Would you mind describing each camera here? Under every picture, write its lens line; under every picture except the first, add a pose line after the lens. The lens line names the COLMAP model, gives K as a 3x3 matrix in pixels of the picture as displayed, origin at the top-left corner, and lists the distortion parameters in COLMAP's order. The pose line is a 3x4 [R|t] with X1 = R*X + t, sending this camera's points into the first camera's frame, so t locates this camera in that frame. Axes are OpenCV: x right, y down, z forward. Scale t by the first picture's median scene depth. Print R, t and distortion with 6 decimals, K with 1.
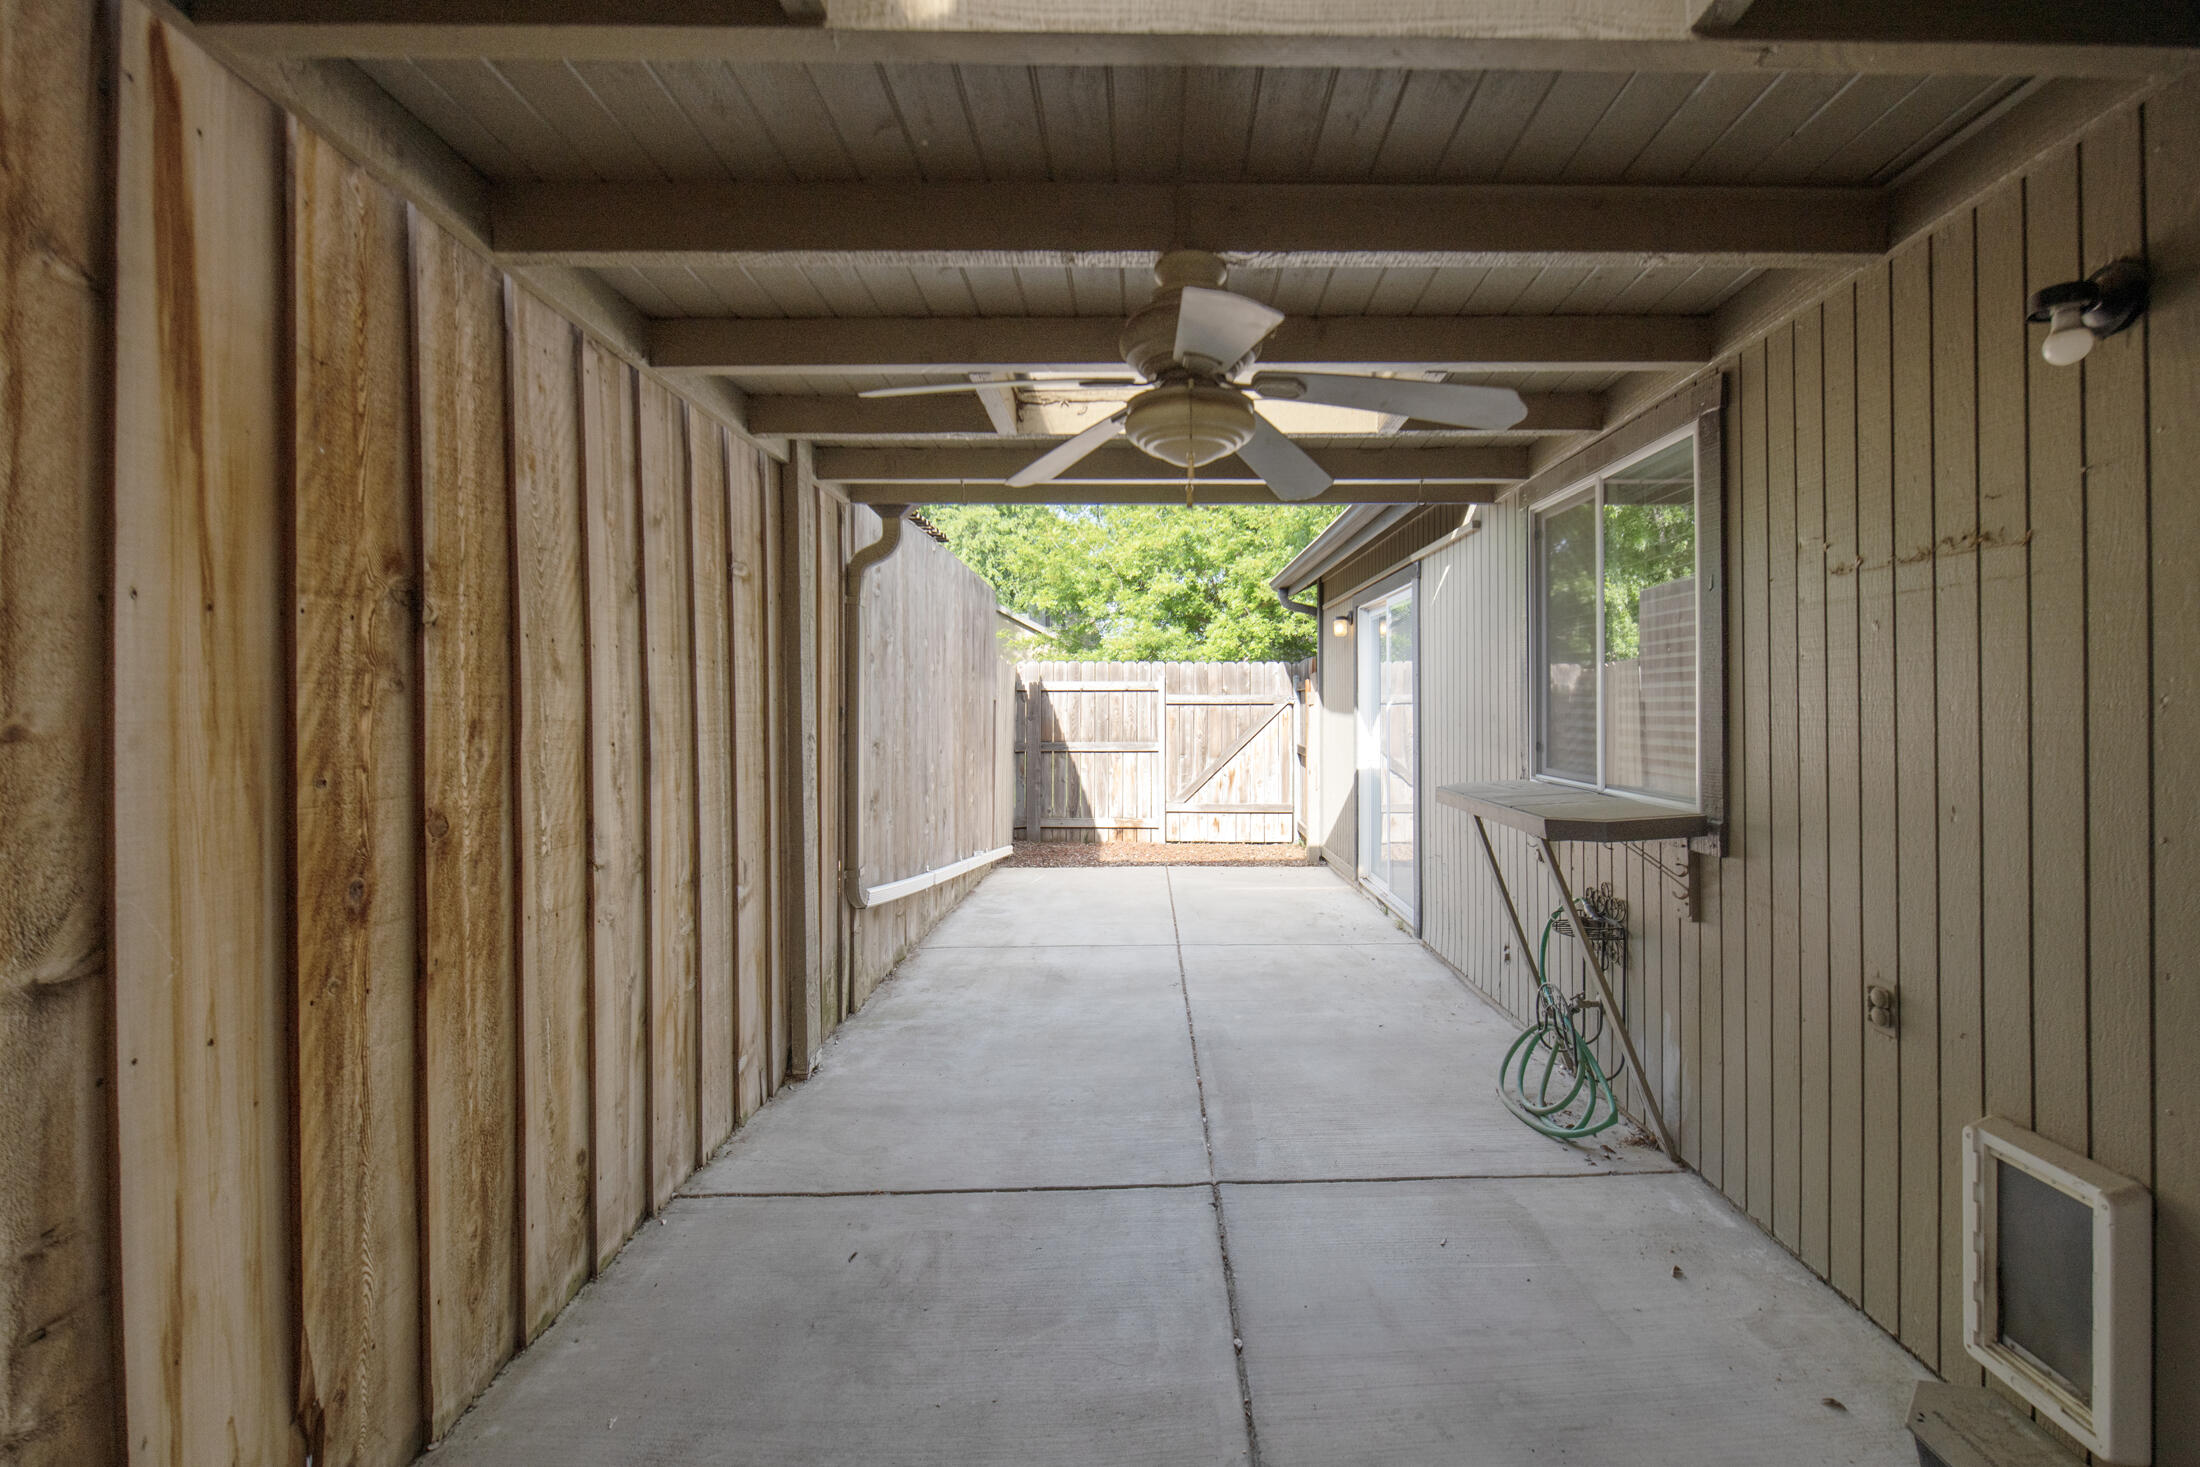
lens RADIAL K [[916.0, 0, 1106.0], [0, 916.0, 705.6], [0, 0, 1]] dist [-0.000686, -0.000042]
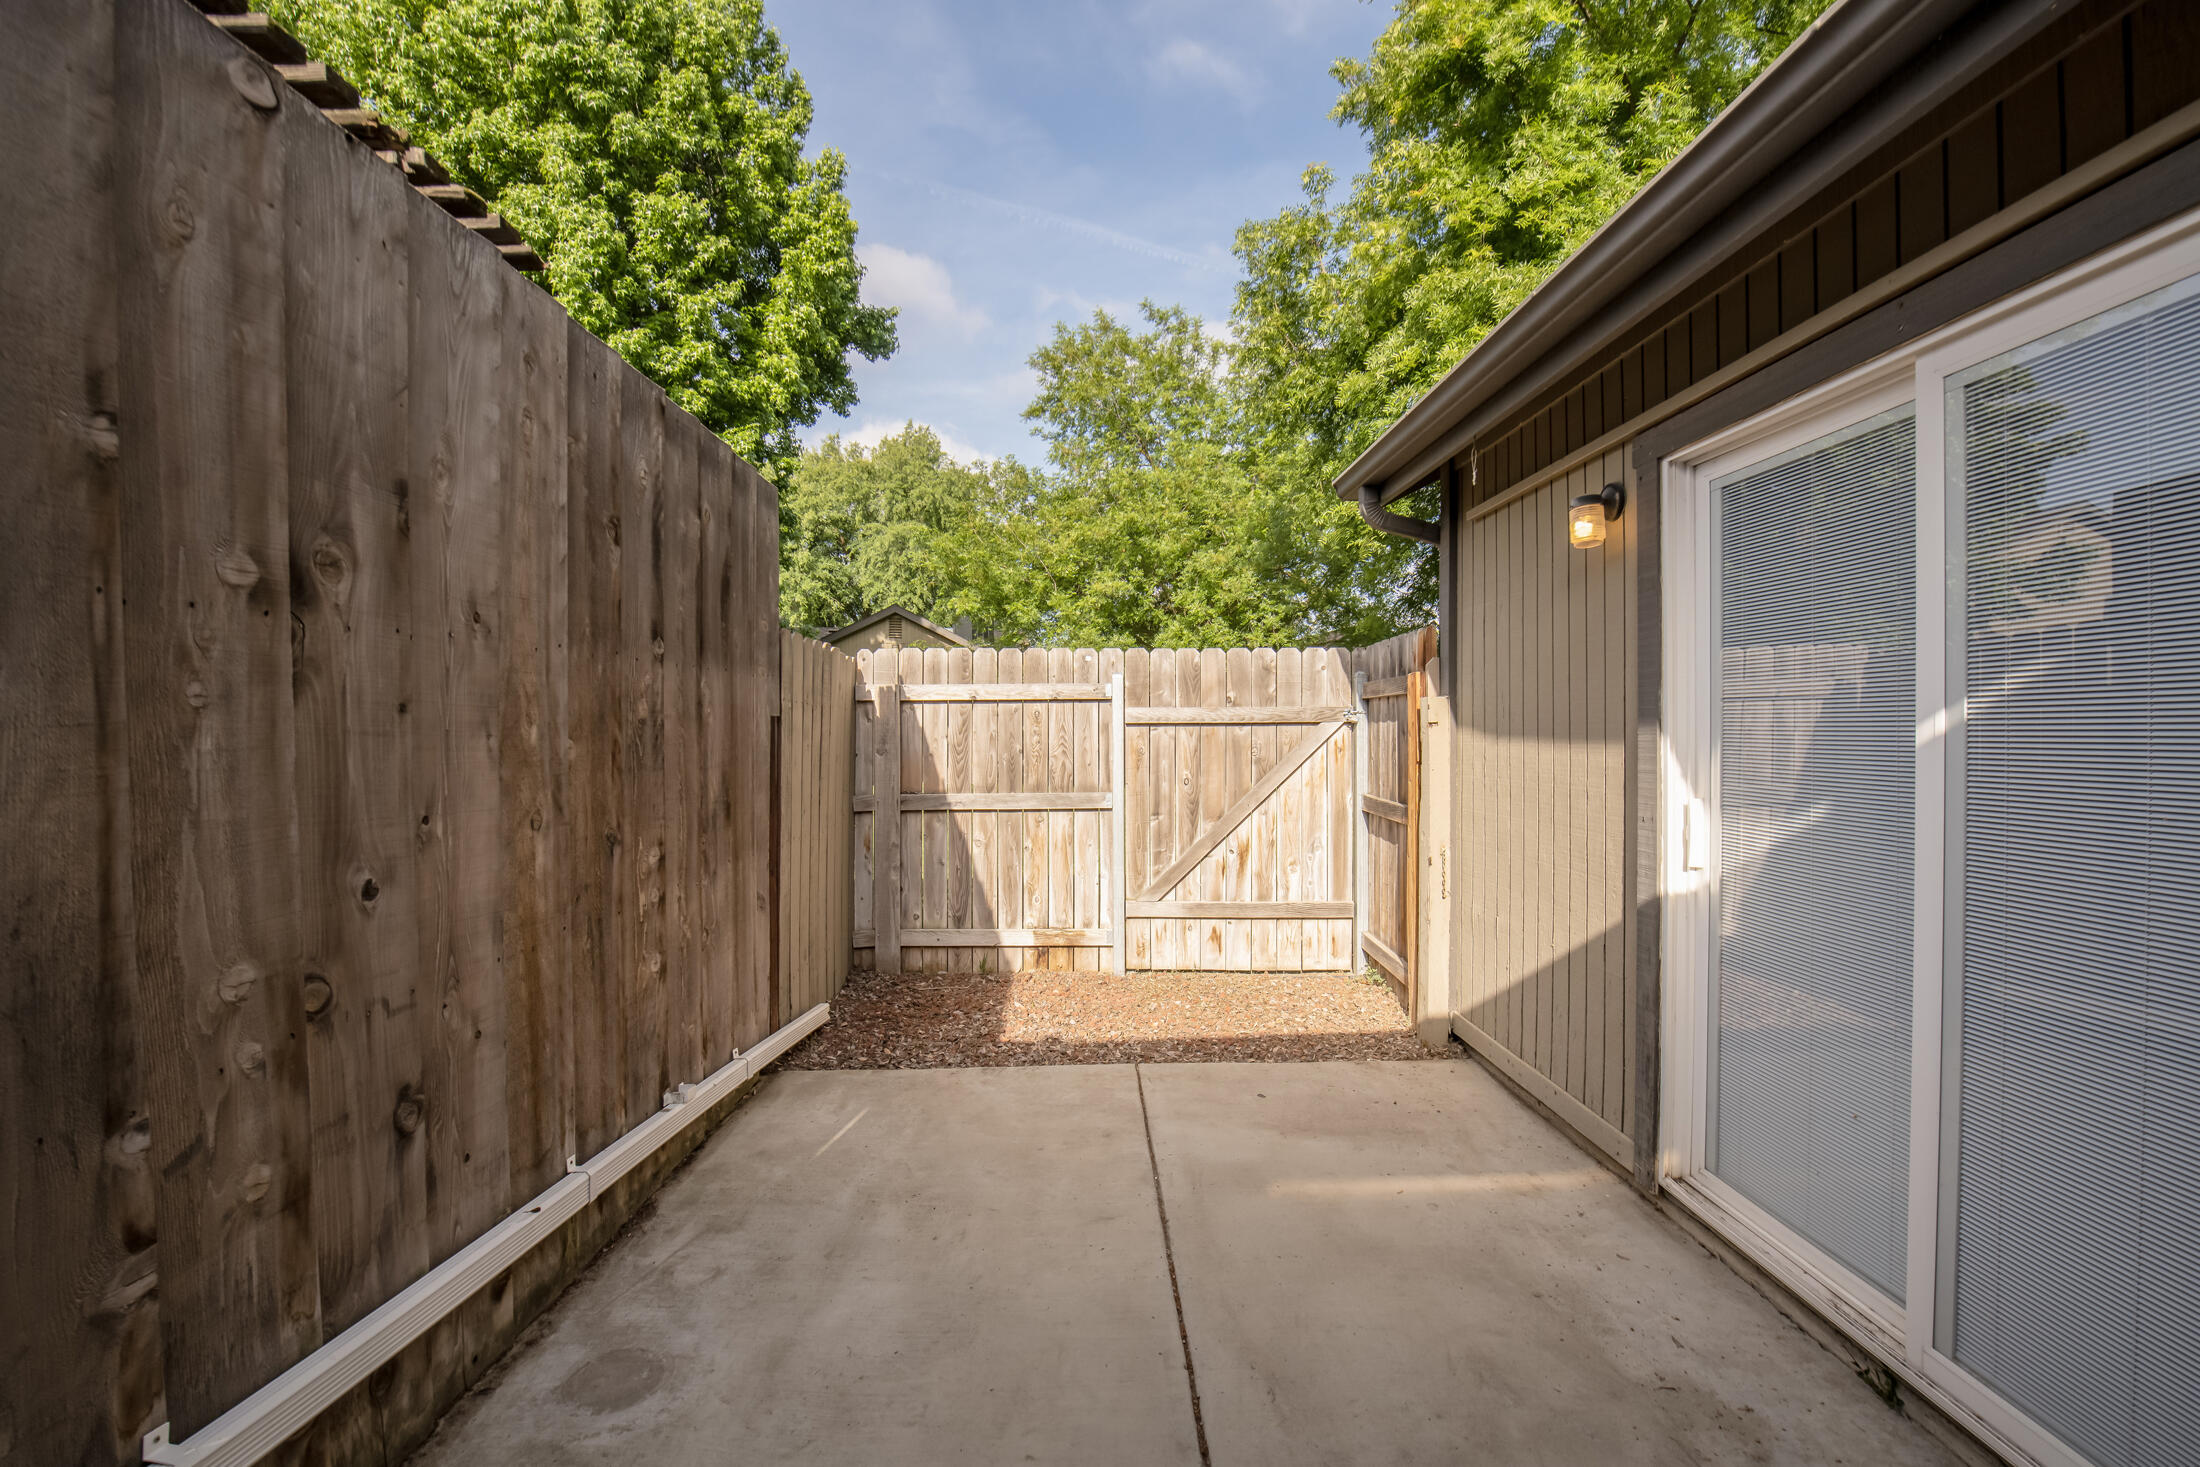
lens RADIAL K [[909.9, 0, 1111.6], [0, 909.9, 734.1], [0, 0, 1]] dist [-0.008722, -0.000251]
pose [[0.997297, -0.004244, 0.073347, 0.016482], [0.003828, 0.999976, 0.005816, 0.001117], [-0.073370, -0.005519, 0.997290, 0.446529]]
